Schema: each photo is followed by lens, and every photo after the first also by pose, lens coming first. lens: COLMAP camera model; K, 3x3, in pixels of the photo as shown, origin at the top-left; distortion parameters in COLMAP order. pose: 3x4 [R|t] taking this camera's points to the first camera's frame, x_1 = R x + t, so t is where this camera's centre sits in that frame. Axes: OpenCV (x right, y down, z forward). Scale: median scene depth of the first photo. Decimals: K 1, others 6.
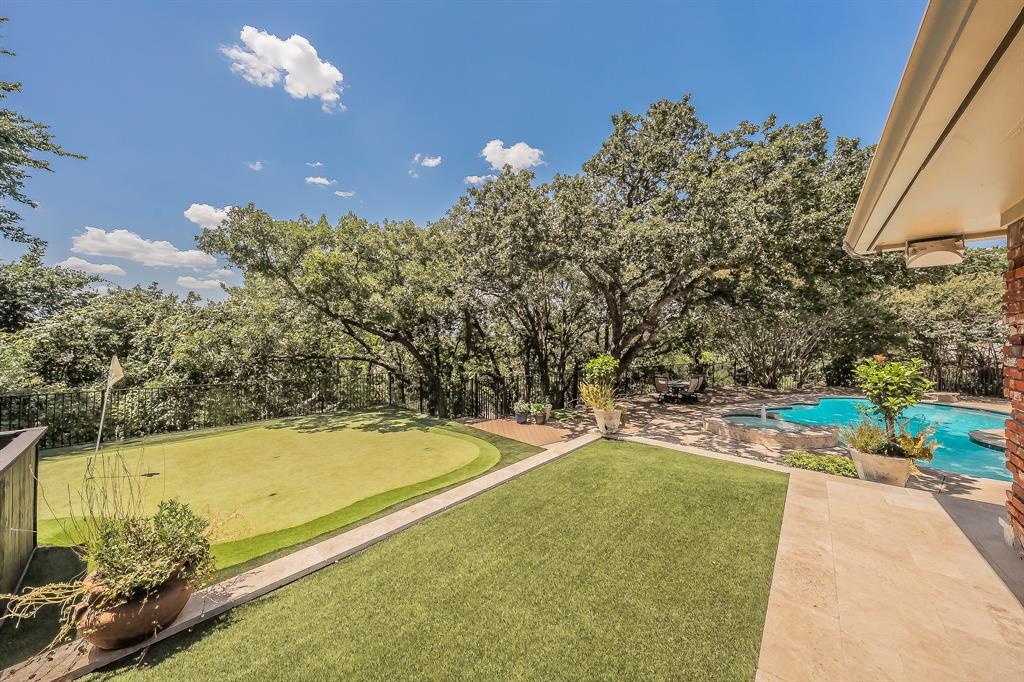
lens RADIAL K [[342.5, 0, 510.4], [0, 342.5, 334.3], [0, 0, 1]] dist [0.001173, 0.000023]
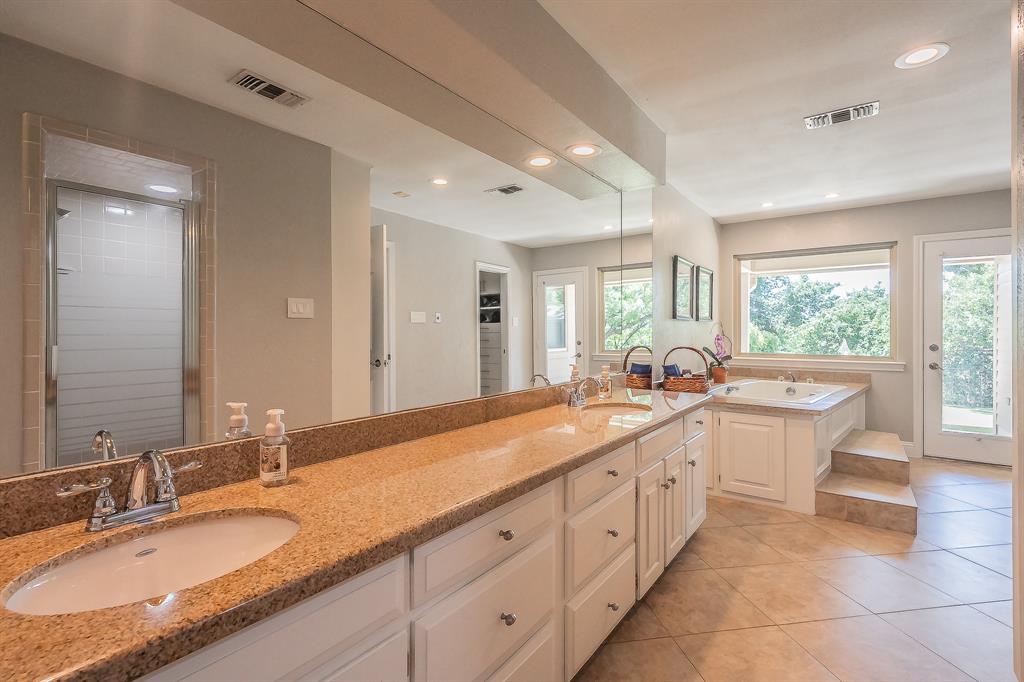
lens RADIAL K [[468.8, 0, 511.7], [0, 468.8, 332.0], [0, 0, 1]] dist [0.000063, 0.000028]
pose [[0.077889, 0.004162, -0.996953, 0.517034], [0.003905, 0.999982, 0.004480, 0.004572], [0.996954, -0.004242, 0.077871, -0.414532]]
